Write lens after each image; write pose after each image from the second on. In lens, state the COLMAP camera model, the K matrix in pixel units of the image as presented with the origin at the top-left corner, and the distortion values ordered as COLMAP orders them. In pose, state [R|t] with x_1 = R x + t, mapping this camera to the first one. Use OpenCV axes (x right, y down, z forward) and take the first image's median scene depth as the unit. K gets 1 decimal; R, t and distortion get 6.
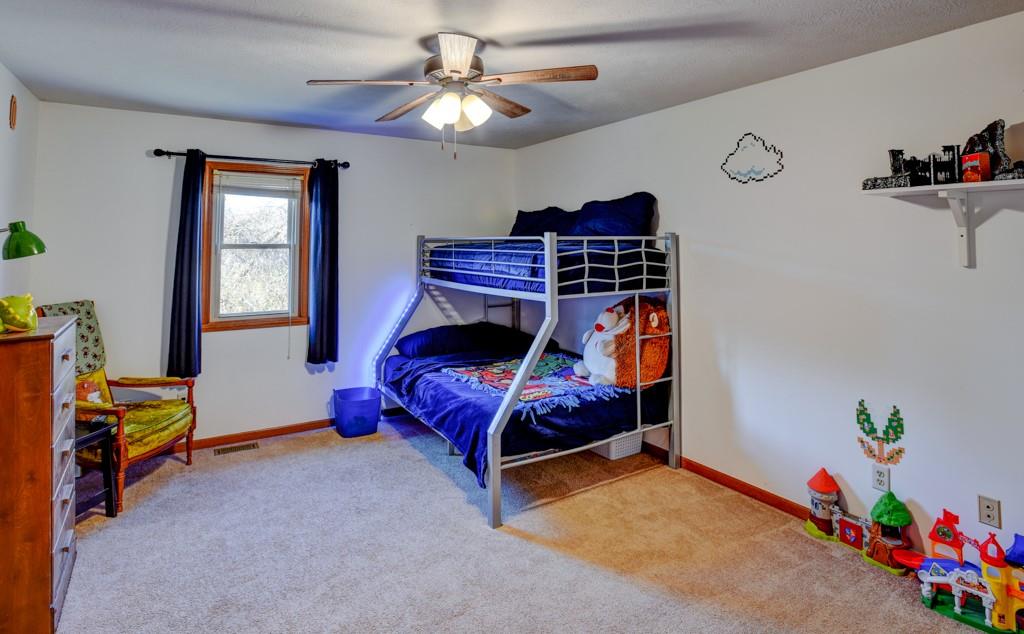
lens RADIAL K [[537.5, 0, 513.7], [0, 537.5, 244.7], [0, 0, 1]] dist [-0.000519, 0.001444]
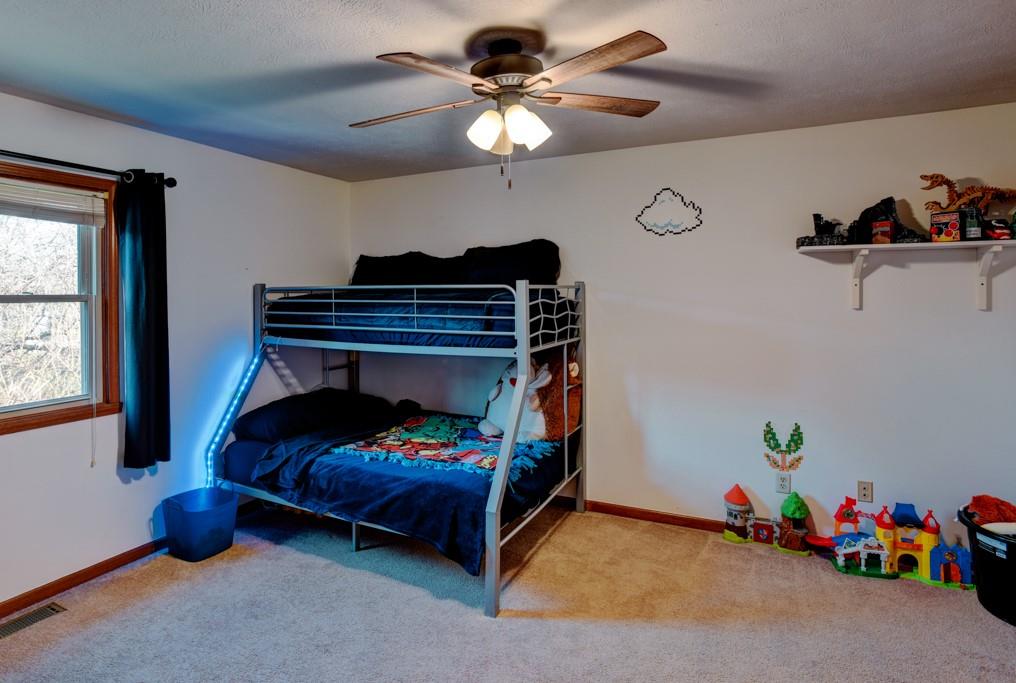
lens RADIAL K [[560.2, 0, 506.2], [0, 560.2, 320.0], [0, 0, 1]] dist [-0.016151, 0.001417]
pose [[0.864065, -0.027155, 0.502648, -0.411634], [0.005197, 0.998972, 0.045034, 0.001827], [-0.503354, -0.036300, 0.863317, 0.196377]]
